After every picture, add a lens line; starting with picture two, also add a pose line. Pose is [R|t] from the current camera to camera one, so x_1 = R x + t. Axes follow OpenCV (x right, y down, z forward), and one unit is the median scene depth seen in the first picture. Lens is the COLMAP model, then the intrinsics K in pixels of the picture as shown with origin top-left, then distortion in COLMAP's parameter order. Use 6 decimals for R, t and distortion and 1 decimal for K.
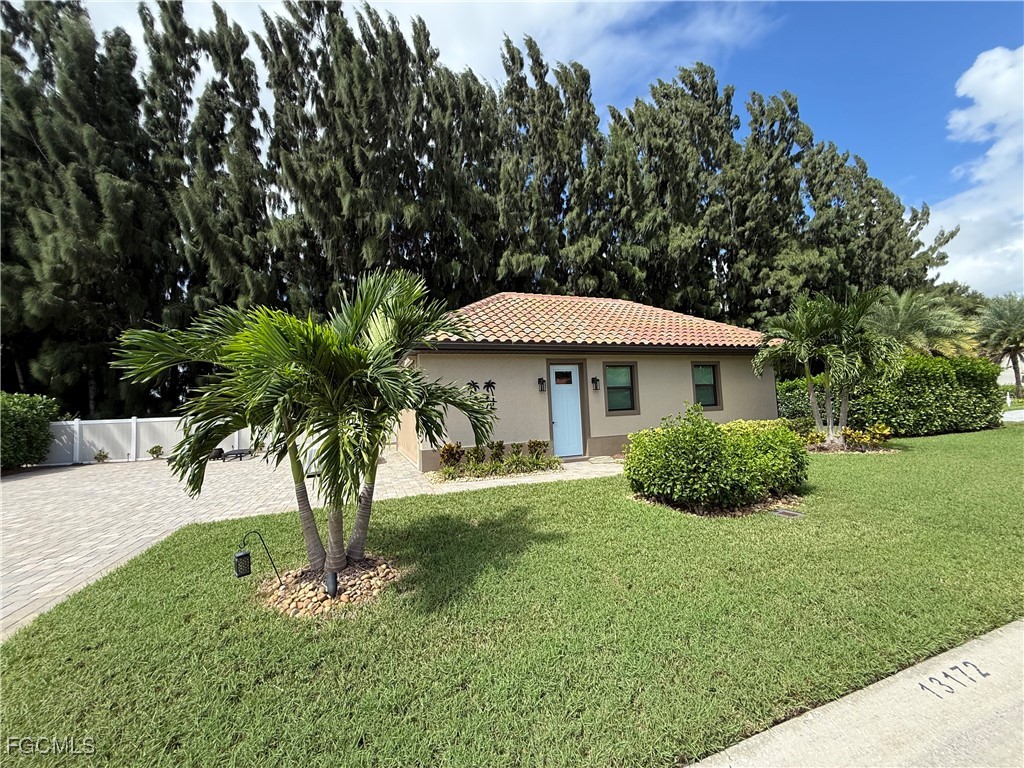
lens RADIAL K [[409.0, 0, 511.4], [0, 409.0, 380.0], [0, 0, 1]] dist [0.001534, 0.000438]
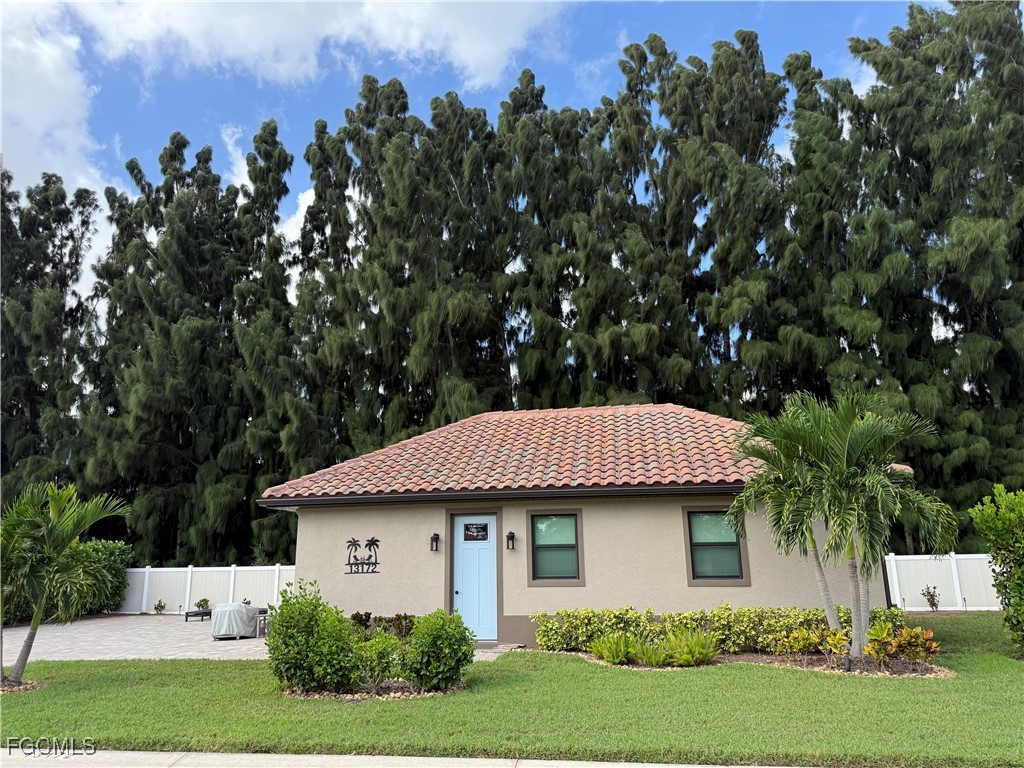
lens RADIAL K [[714.0, 0, 512.0], [0, 714.0, 384.0], [0, 0, 1]] dist [0.098754, -0.147116]
pose [[0.868154, -0.090694, -0.487939, 0.594249], [0.010025, 0.986165, -0.165463, -0.039450], [0.496195, 0.138756, 0.857052, -0.120555]]
